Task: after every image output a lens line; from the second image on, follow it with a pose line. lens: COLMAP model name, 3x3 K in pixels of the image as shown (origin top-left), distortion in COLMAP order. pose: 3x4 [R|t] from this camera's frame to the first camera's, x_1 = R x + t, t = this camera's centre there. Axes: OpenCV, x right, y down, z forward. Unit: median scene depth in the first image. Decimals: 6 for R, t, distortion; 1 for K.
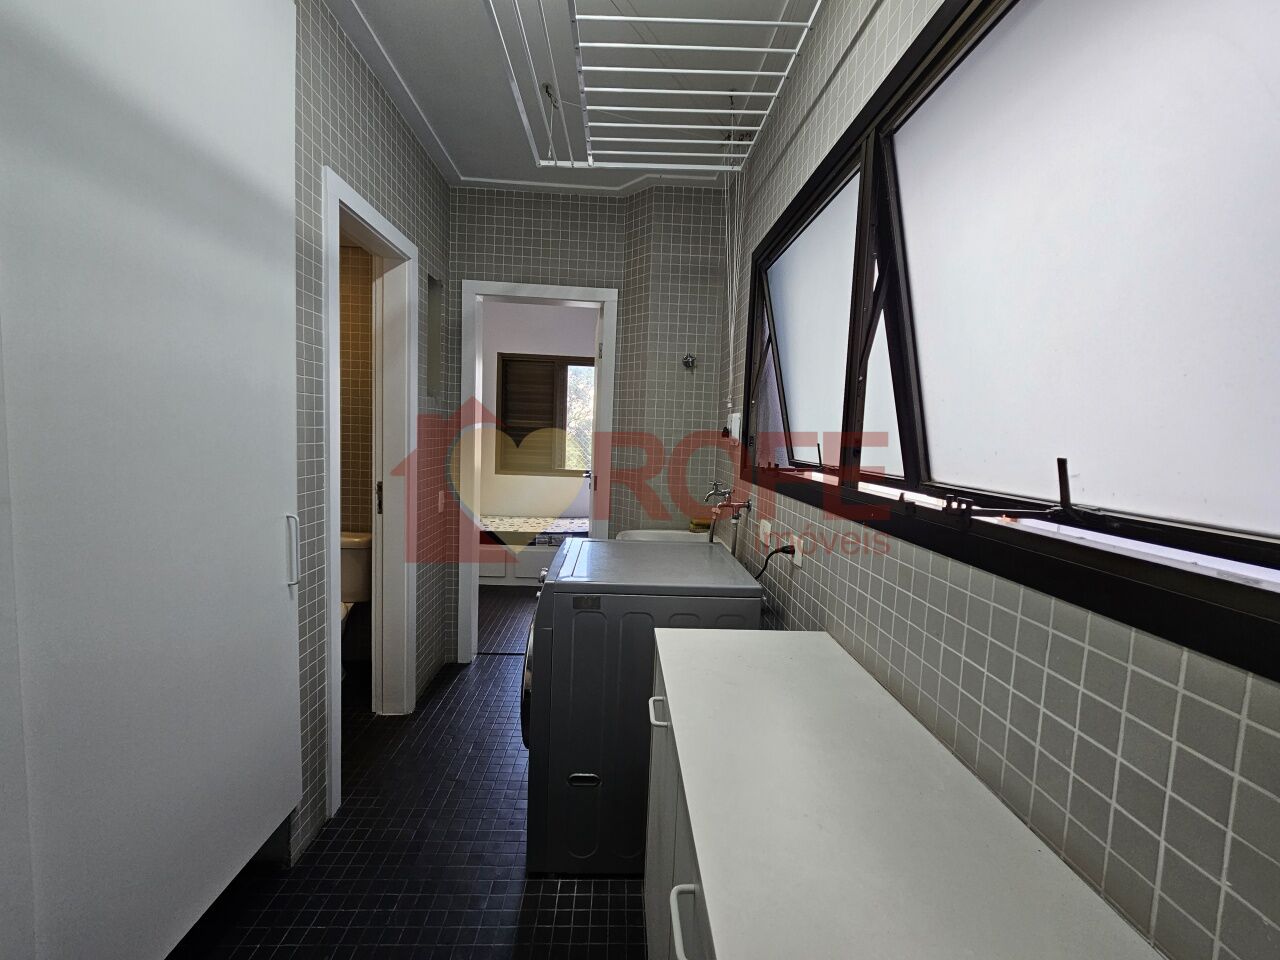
lens RADIAL K [[525.4, 0, 642.1], [0, 525.4, 475.0], [0, 0, 1]] dist [0.000409, 0.000434]
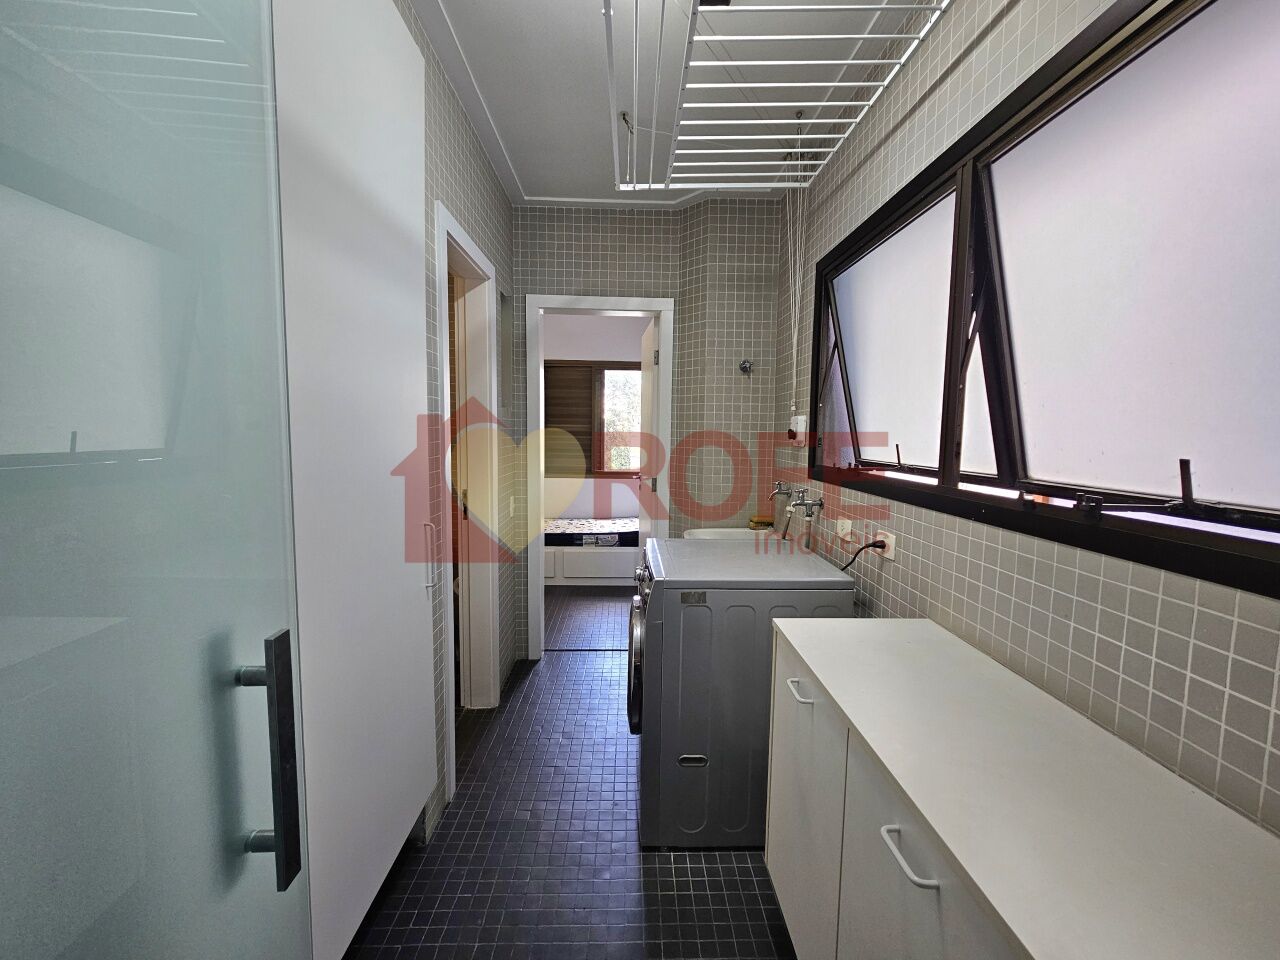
lens RADIAL K [[525.1, 0, 644.0], [0, 525.1, 476.7], [0, 0, 1]] dist [-0.000089, 0.000907]
pose [[0.999536, -0.025578, -0.016546, -0.133974], [0.025684, 0.999651, 0.006209, -0.011549], [0.016381, -0.006632, 0.999844, -0.061553]]
